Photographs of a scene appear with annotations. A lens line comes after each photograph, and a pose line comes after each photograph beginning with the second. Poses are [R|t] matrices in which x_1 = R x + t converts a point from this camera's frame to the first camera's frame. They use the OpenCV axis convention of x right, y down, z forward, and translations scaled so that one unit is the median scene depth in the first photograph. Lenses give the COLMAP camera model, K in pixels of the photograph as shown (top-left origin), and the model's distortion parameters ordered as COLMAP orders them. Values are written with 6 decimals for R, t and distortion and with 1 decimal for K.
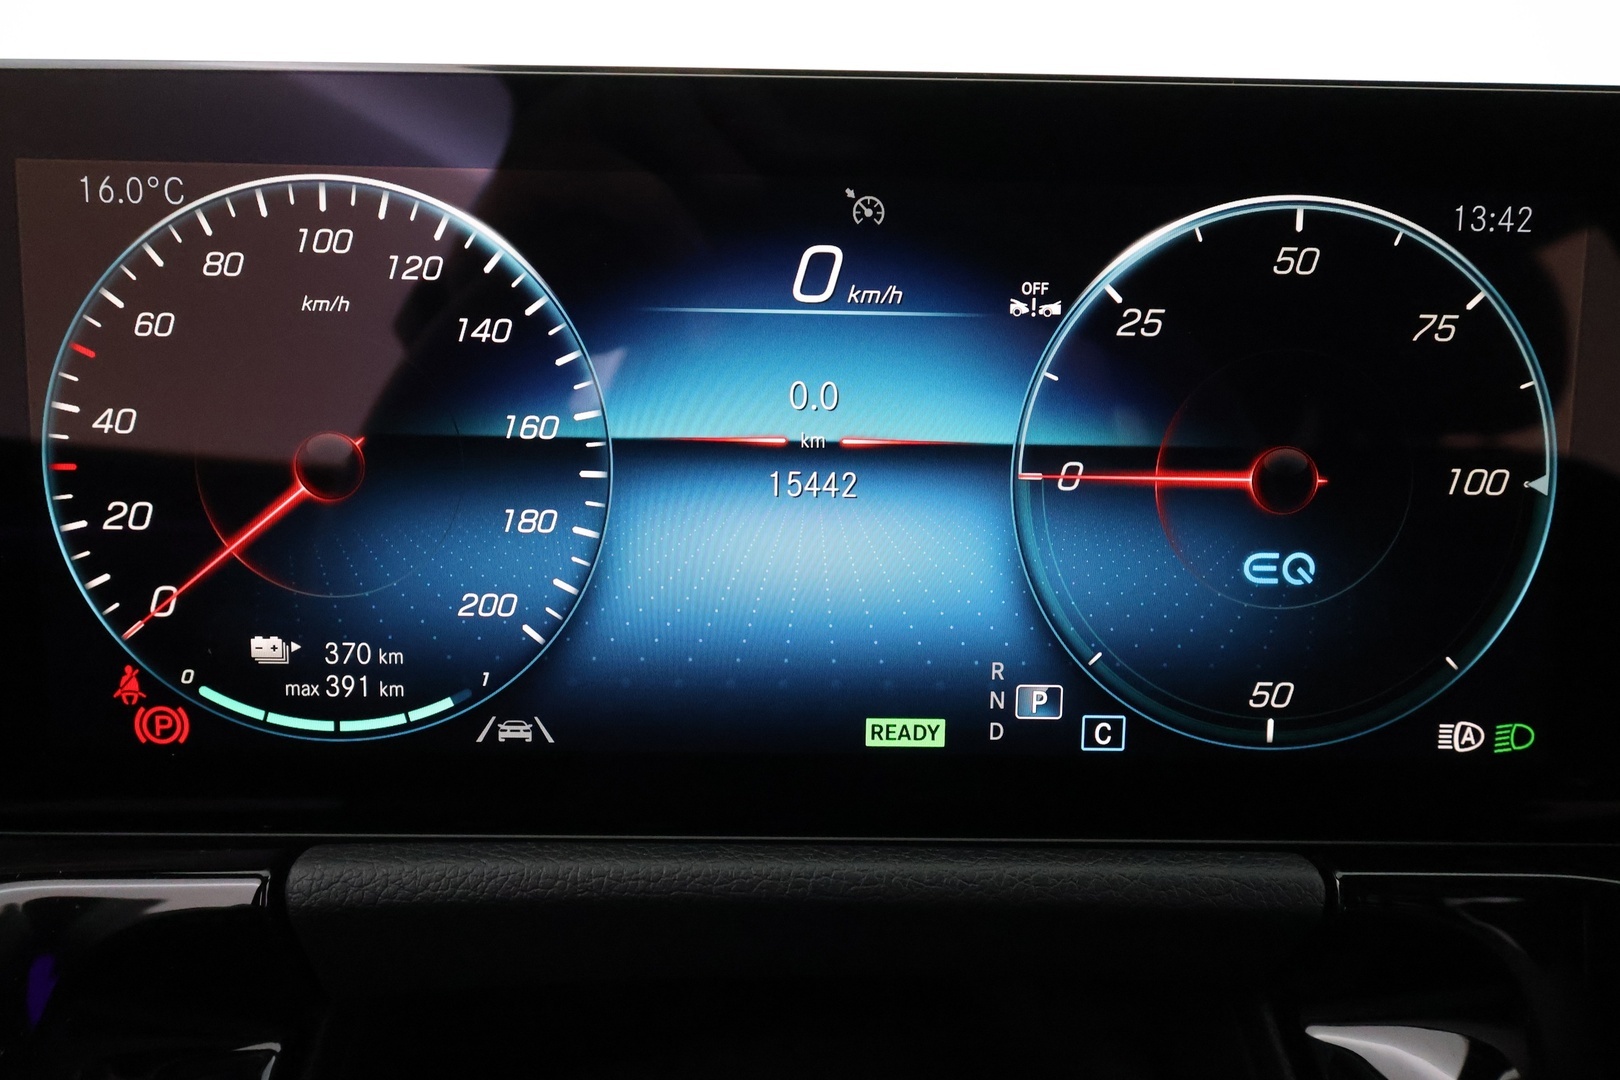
lens RADIAL K [[1126.5, 0, 816.3], [0, 1126.5, 523.8], [0, 0, 1]] dist [0.010065, 0.002815]
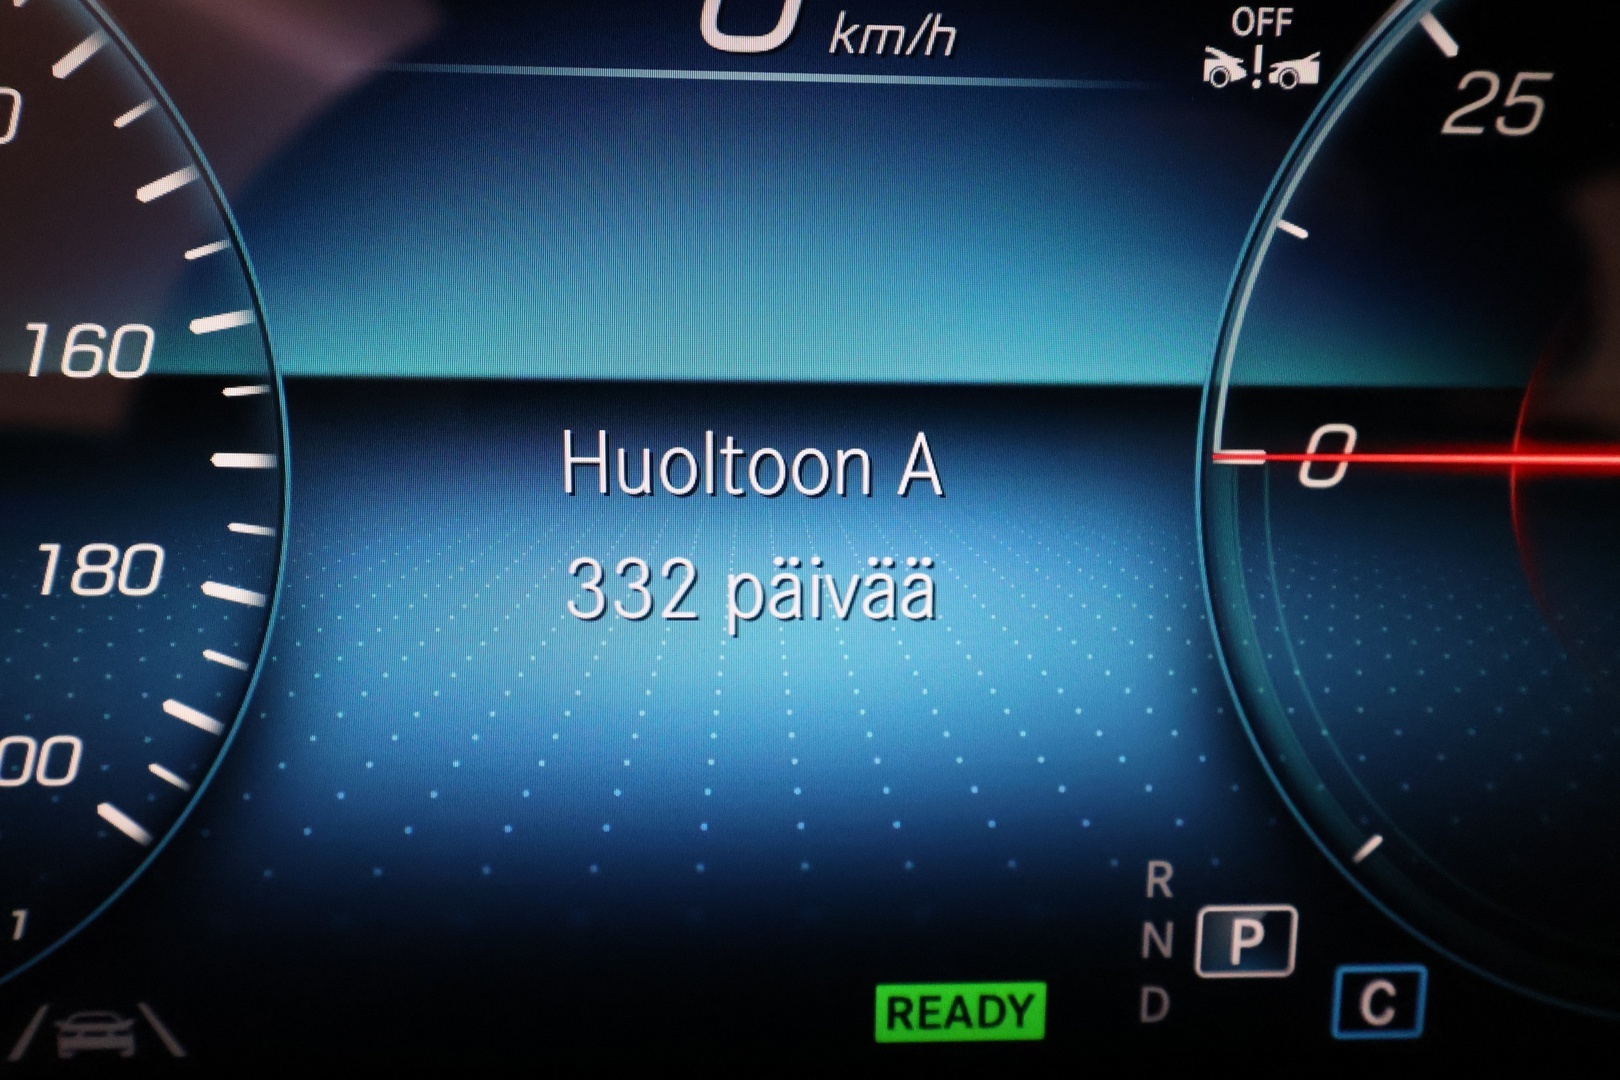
lens RADIAL K [[1126.5, 0, 823.8], [0, 1126.5, 539.2], [0, 0, 1]] dist [0.010065, 0.002815]
pose [[0.998552, -0.012941, 0.052216, 0.001022], [0.009309, 0.997559, 0.069200, -0.041769], [-0.052984, -0.068613, 0.996235, 0.555645]]
